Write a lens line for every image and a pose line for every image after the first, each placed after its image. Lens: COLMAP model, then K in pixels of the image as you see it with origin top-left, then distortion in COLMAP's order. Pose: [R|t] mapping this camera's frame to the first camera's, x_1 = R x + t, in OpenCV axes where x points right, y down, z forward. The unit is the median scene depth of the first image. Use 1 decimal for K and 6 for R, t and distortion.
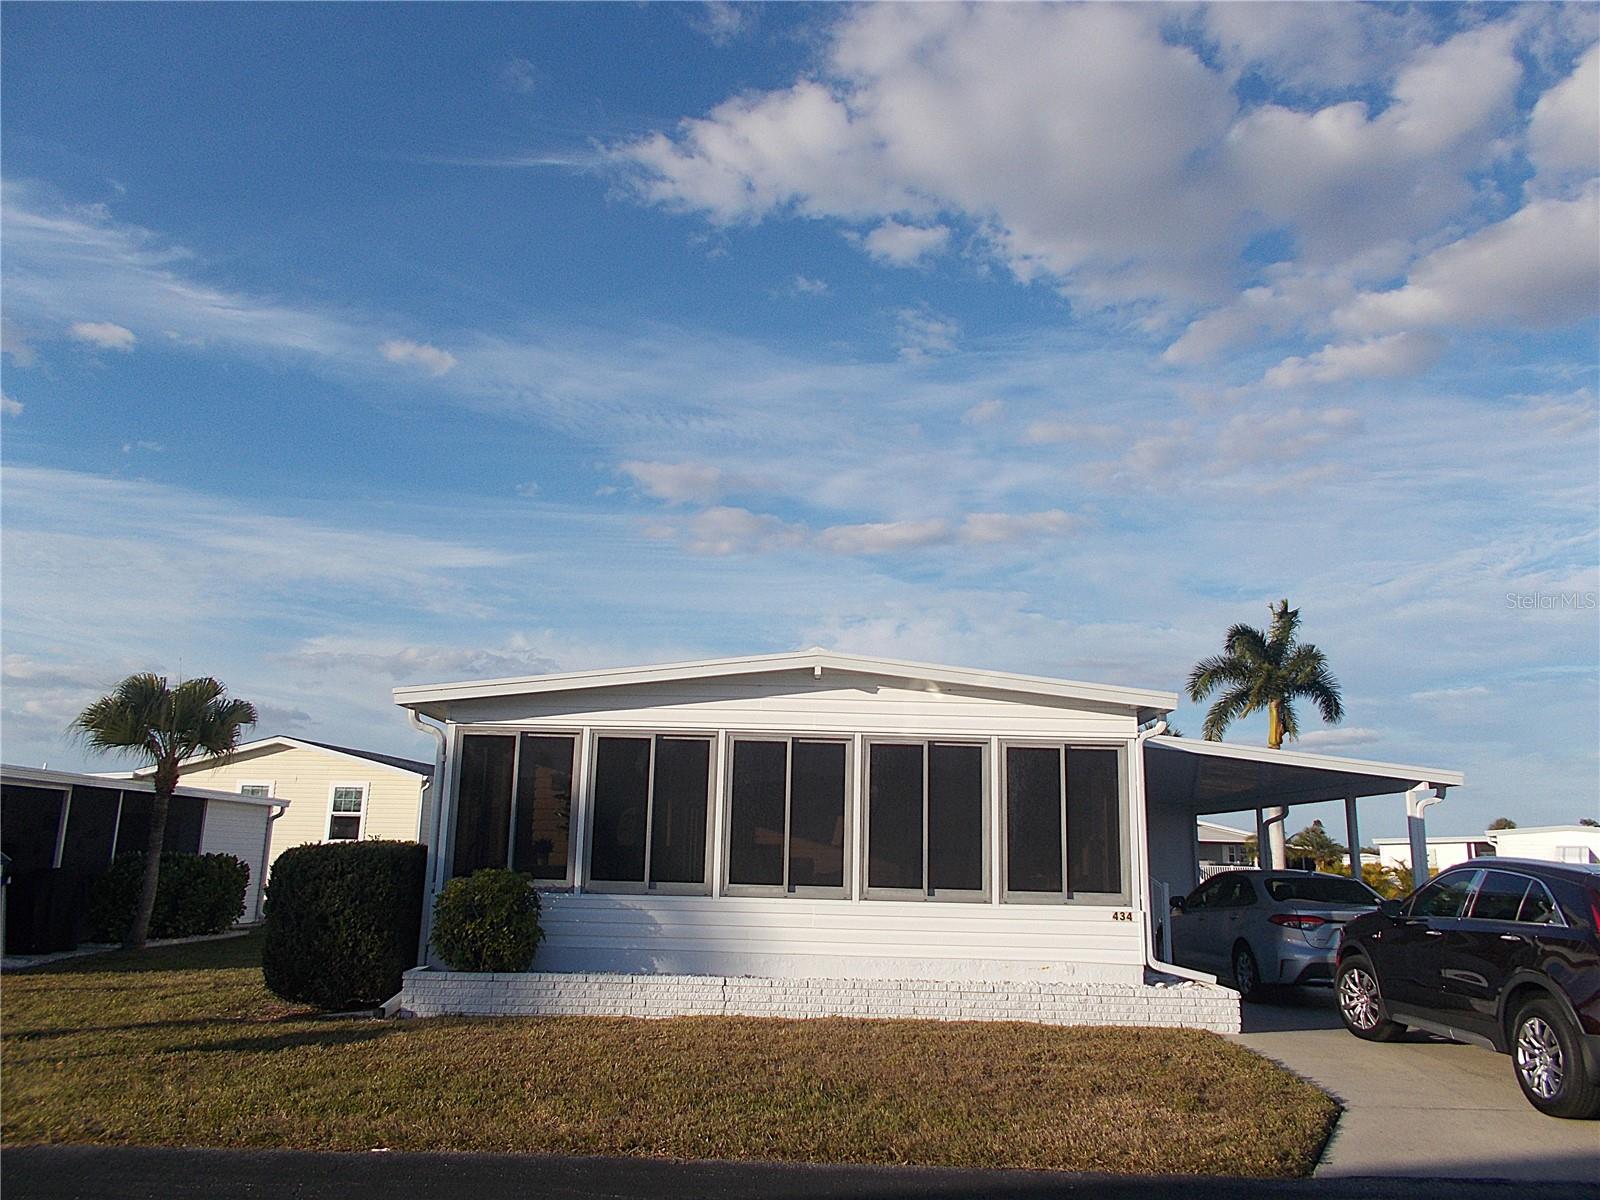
lens RADIAL K [[1220.7, 0, 774.7], [0, 1220.7, 594.4], [0, 0, 1]] dist [-0.001047, 0.005320]
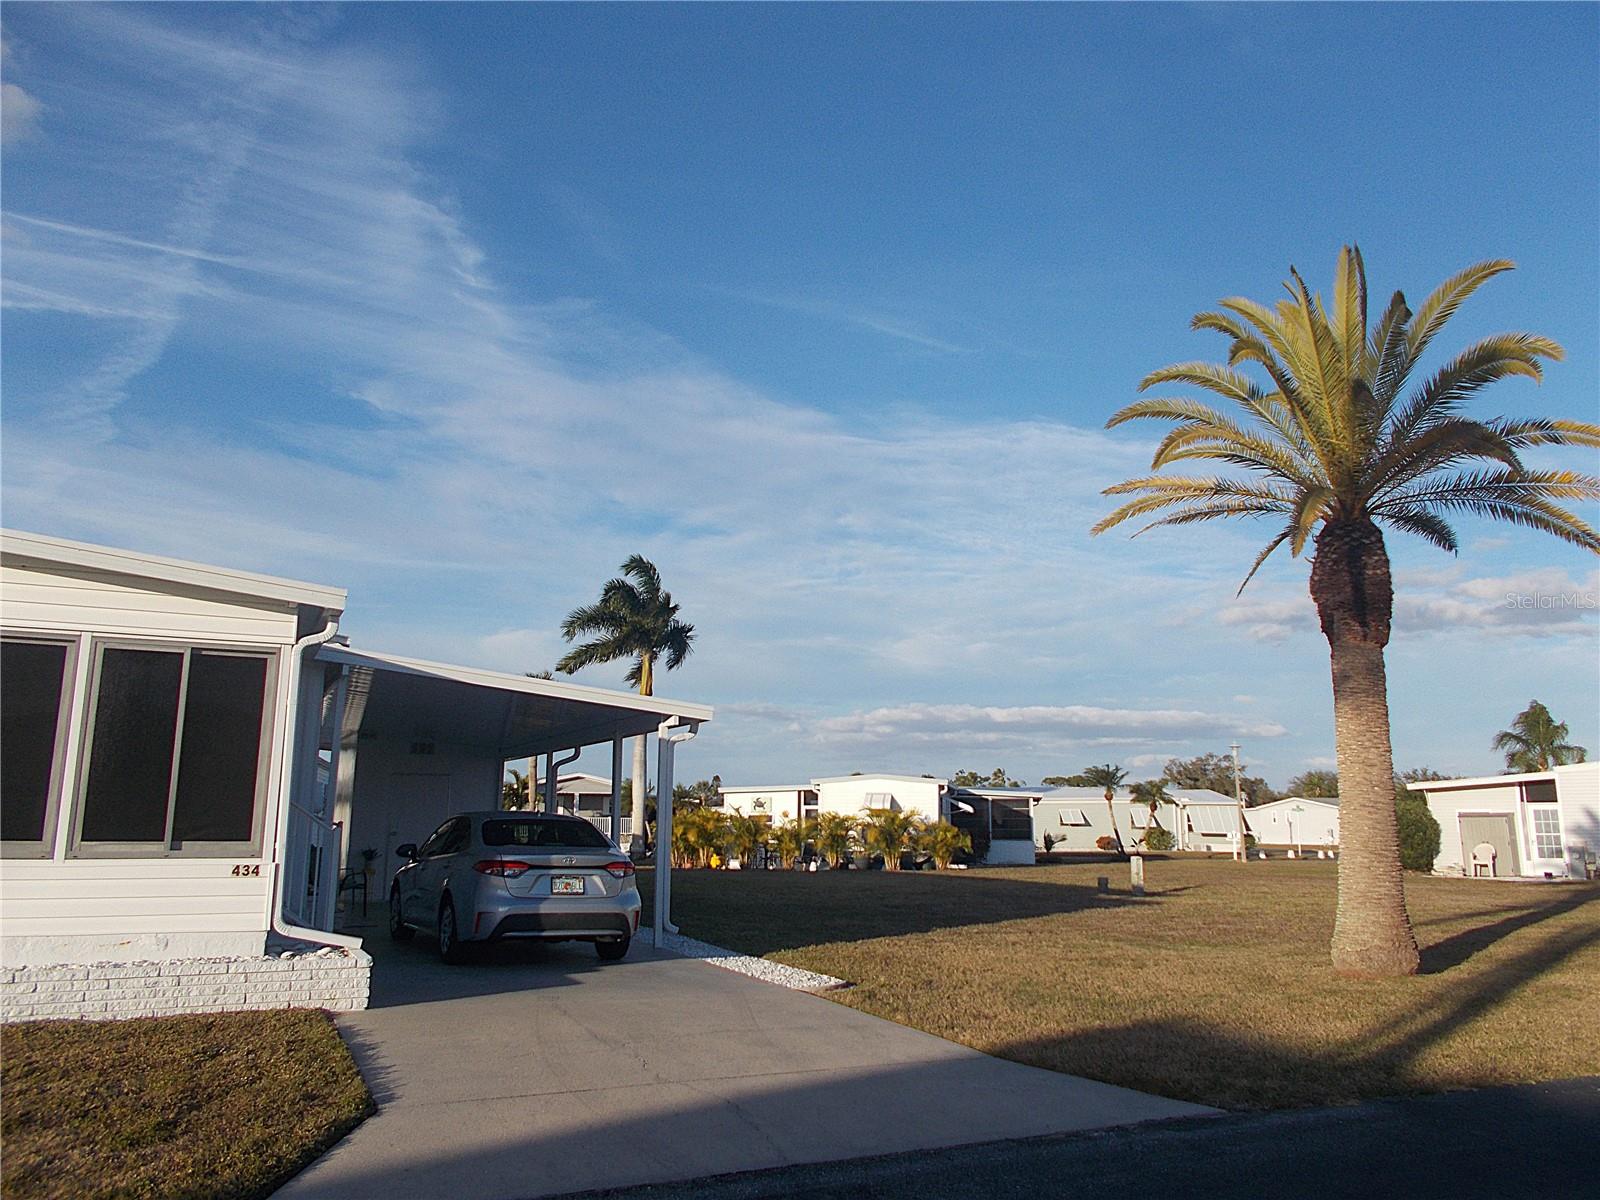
lens RADIAL K [[1250.5, 0, 800.0], [0, 1250.5, 600.0], [0, 0, 1]] dist [0.011295, -0.004035]
pose [[0.882666, 0.065509, 0.465413, 0.208494], [-0.086344, 0.995987, 0.023563, 0.042314], [-0.462002, -0.060984, 0.884780, 0.138428]]
